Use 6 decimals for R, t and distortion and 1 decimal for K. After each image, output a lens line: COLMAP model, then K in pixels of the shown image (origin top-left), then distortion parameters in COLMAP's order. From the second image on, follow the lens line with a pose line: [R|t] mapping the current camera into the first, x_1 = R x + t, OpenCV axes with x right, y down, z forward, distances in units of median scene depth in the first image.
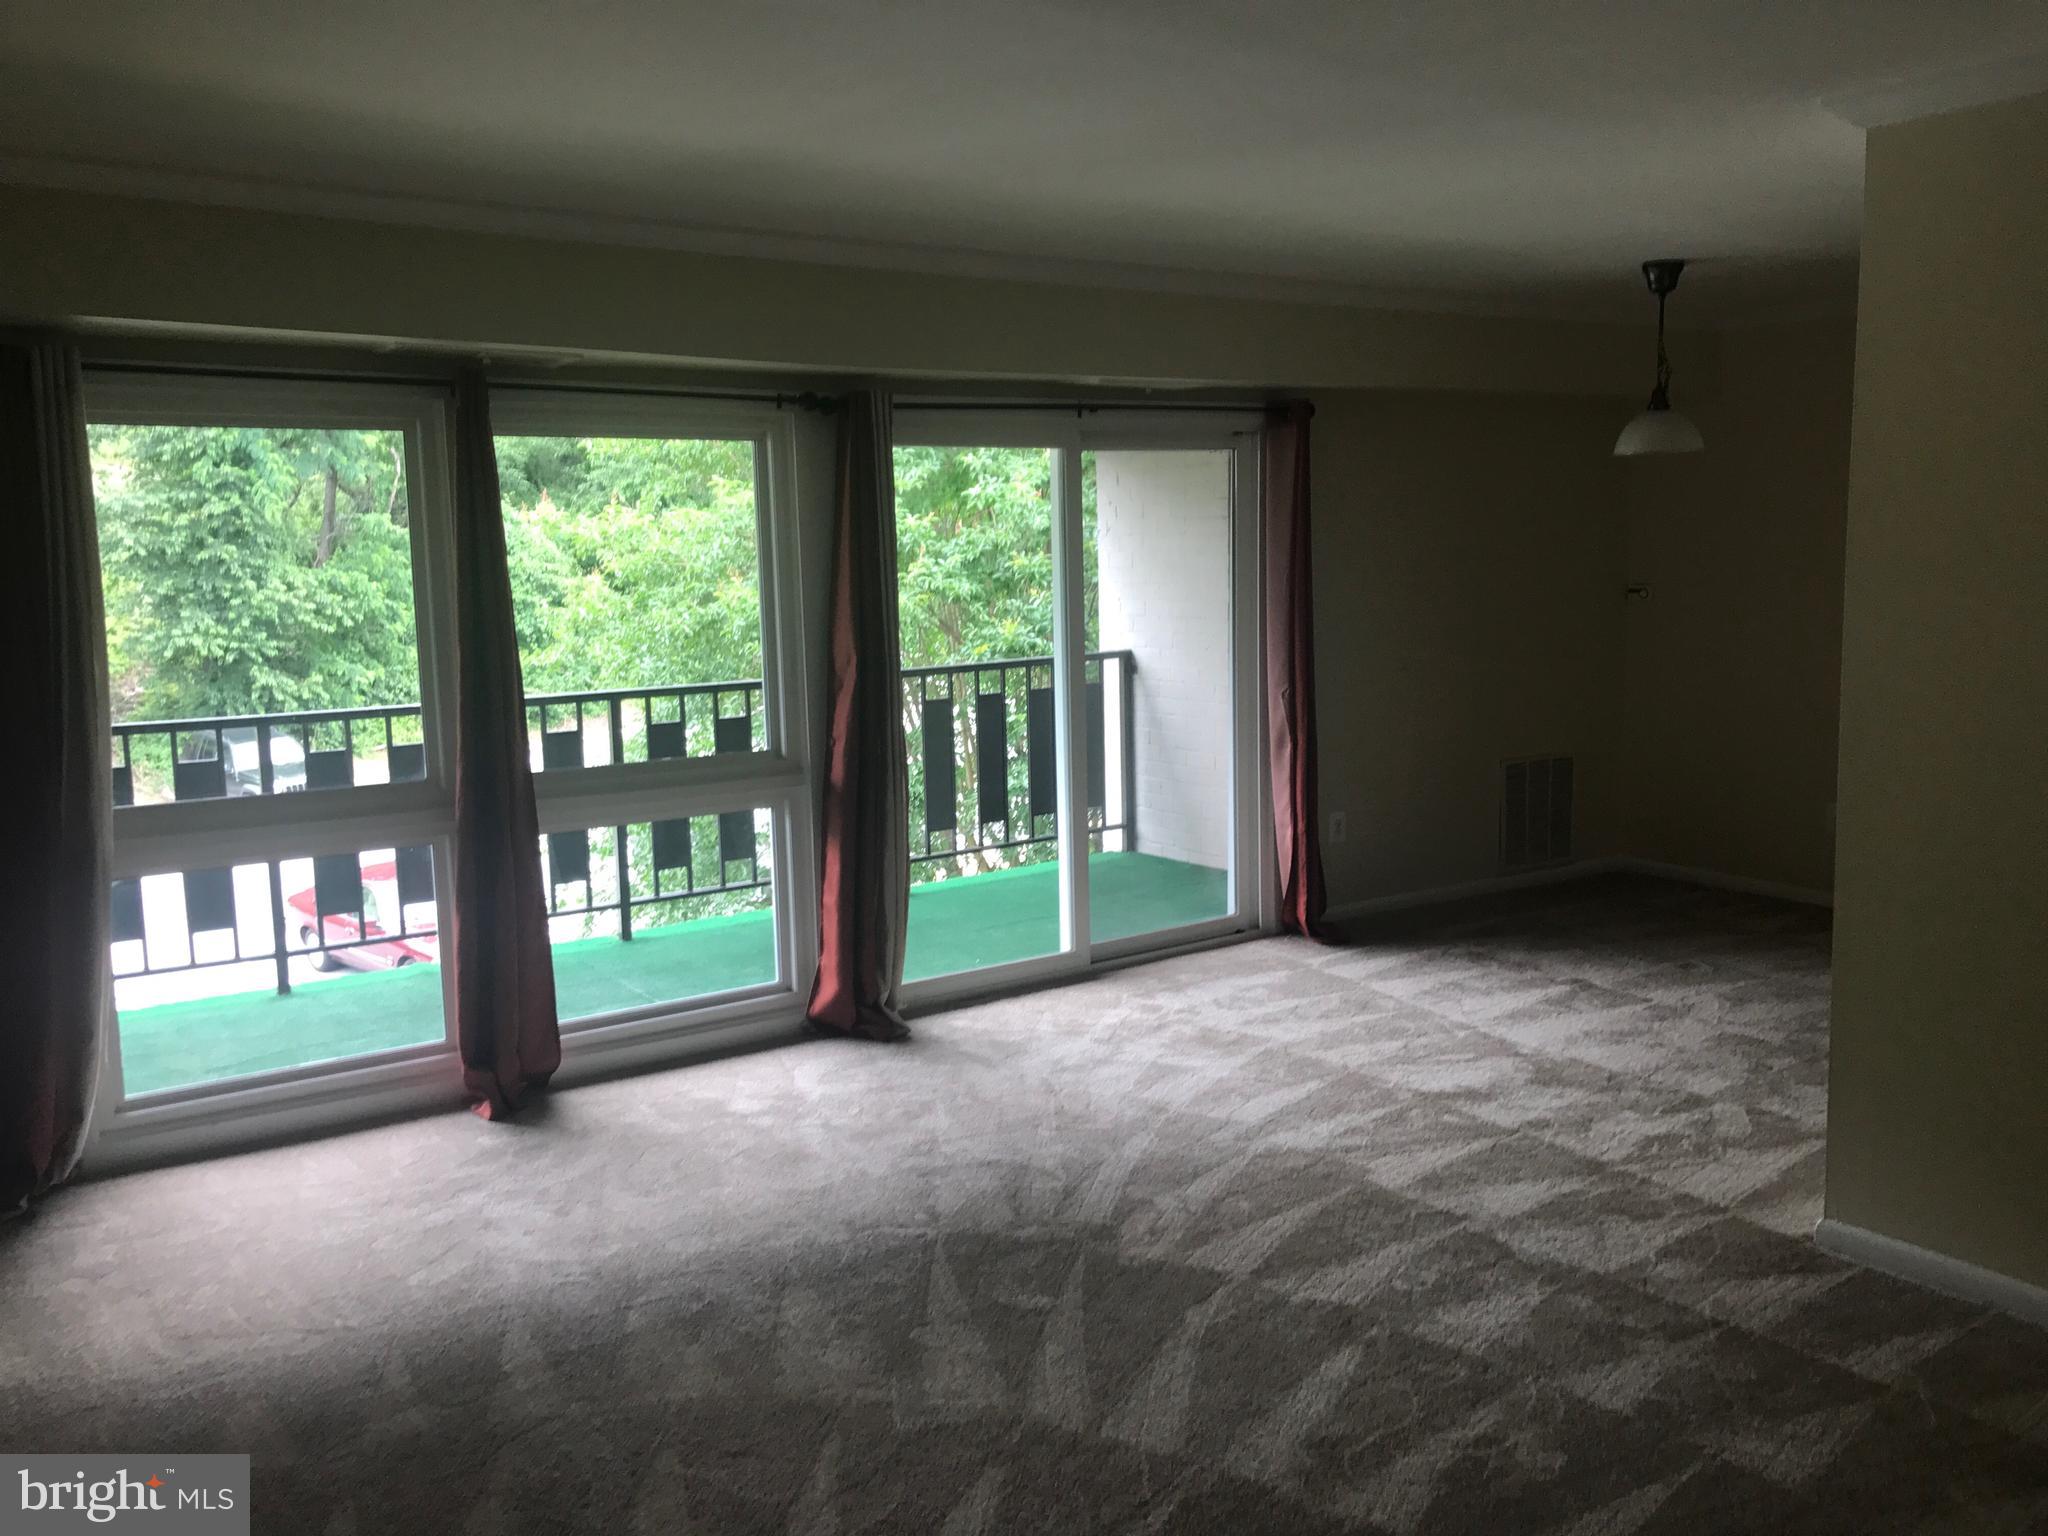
lens RADIAL K [[1684.1, 0, 1024.9], [0, 1684.1, 762.6], [0, 0, 1]] dist [0.027360, -0.003541]
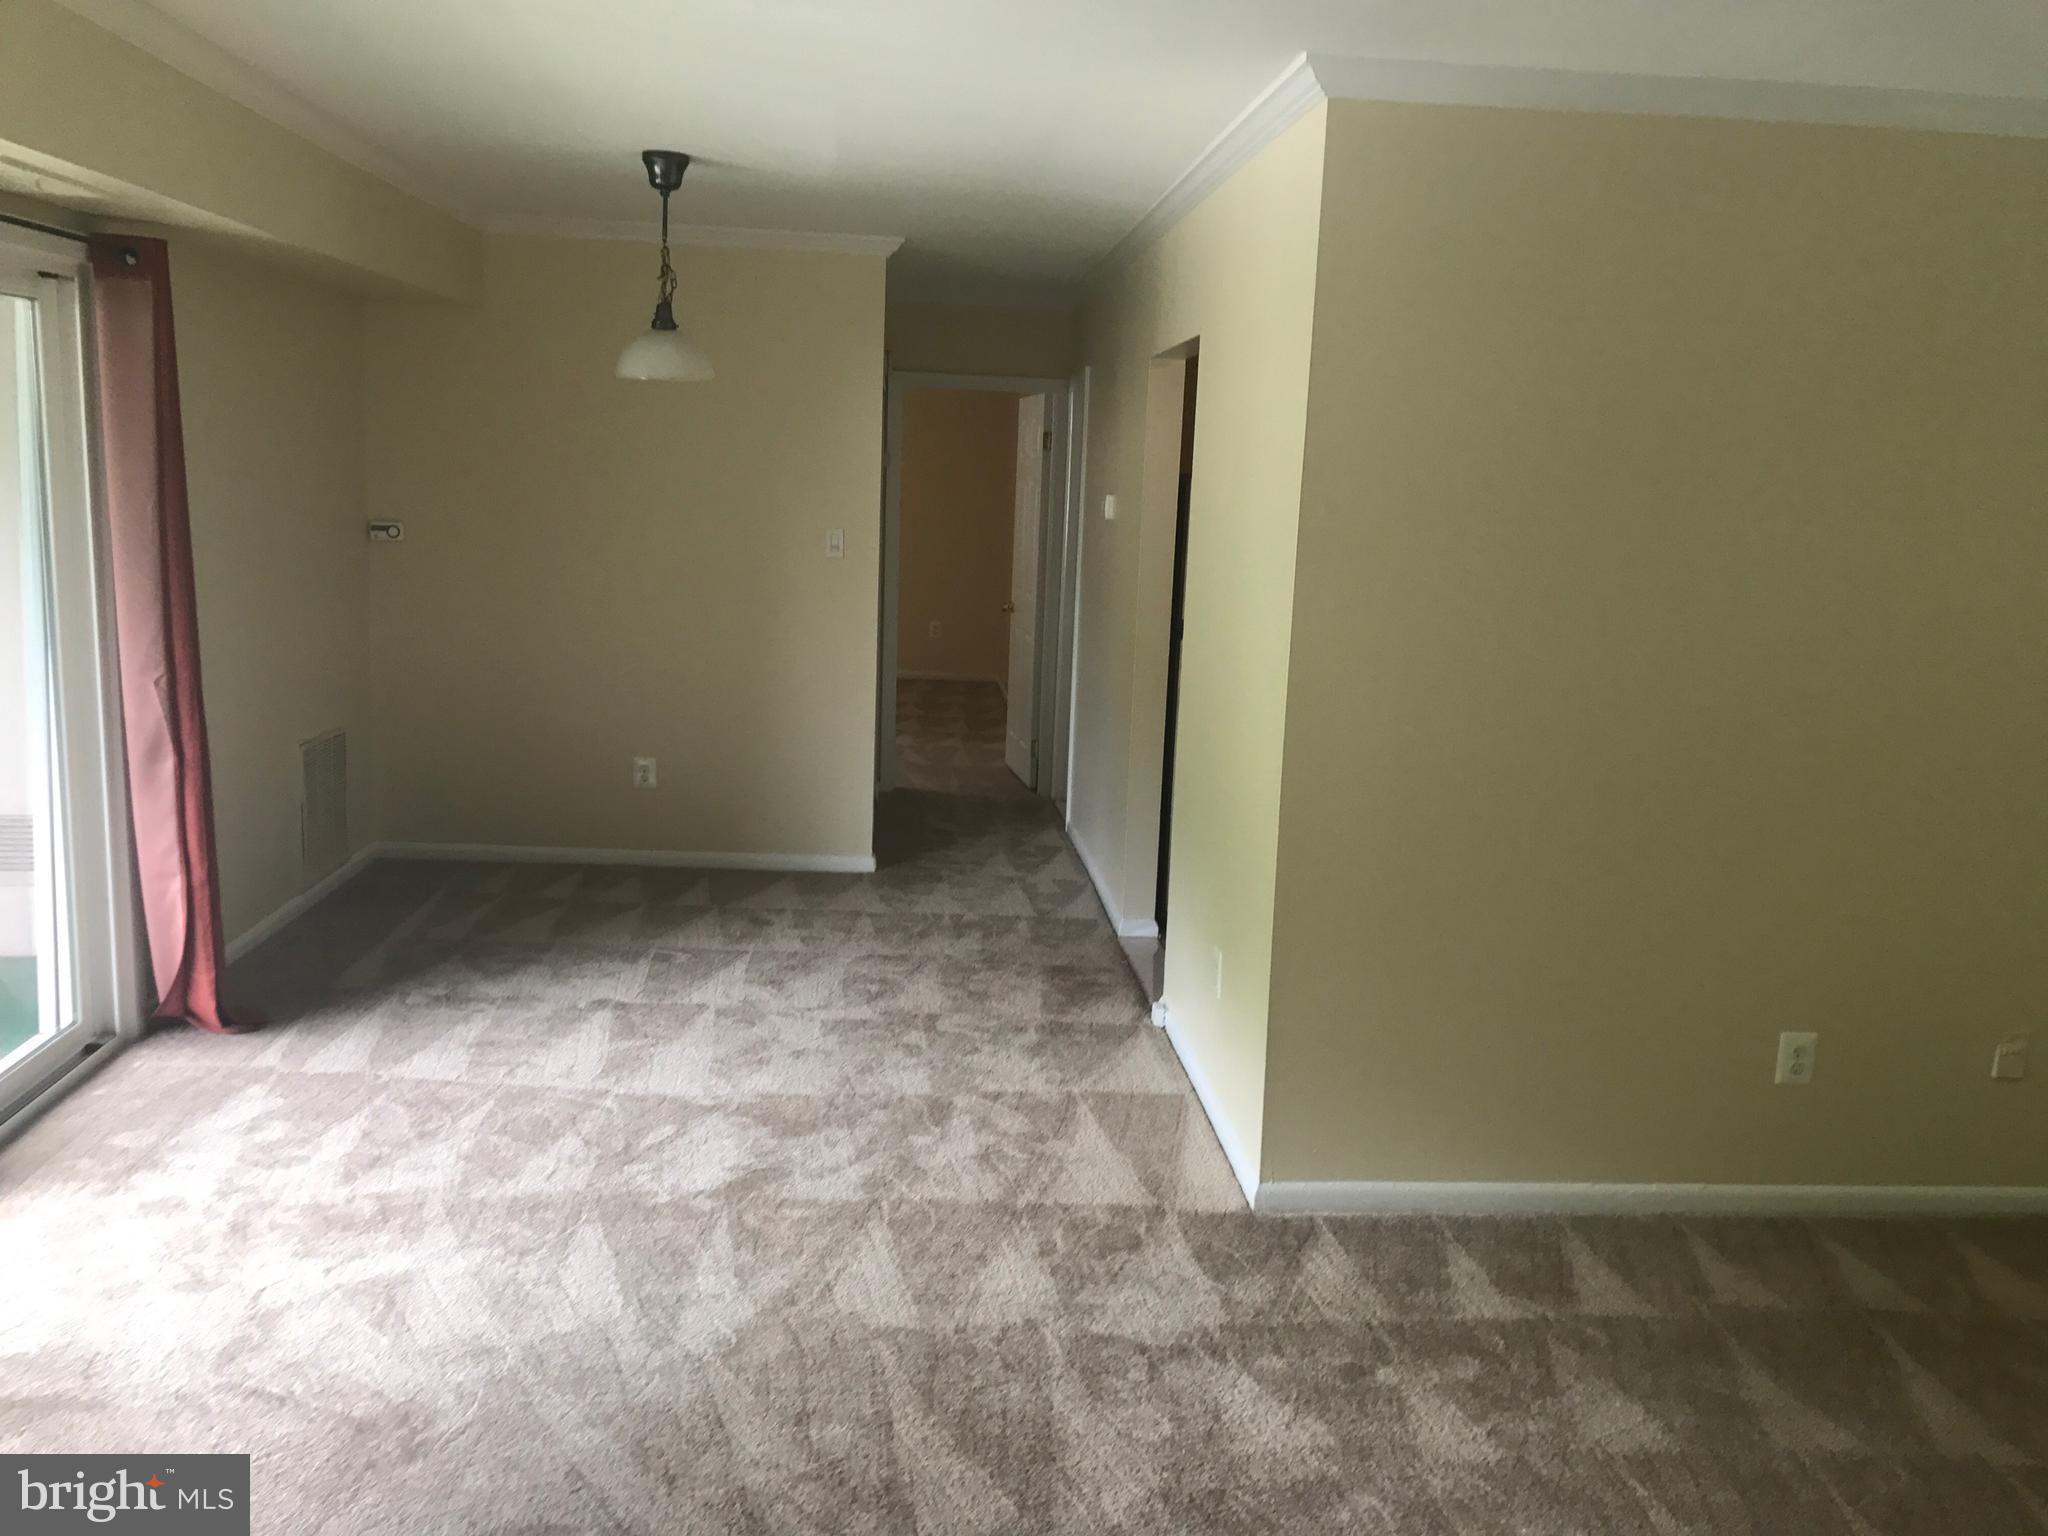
lens RADIAL K [[1684.1, 0, 1023.1], [0, 1684.1, 770.0], [0, 0, 1]] dist [0.027360, -0.003541]
pose [[0.496645, -0.113412, 0.860512, -0.327506], [0.064066, 0.993512, 0.093965, -0.060552], [-0.865586, 0.008463, 0.500688, 0.456205]]
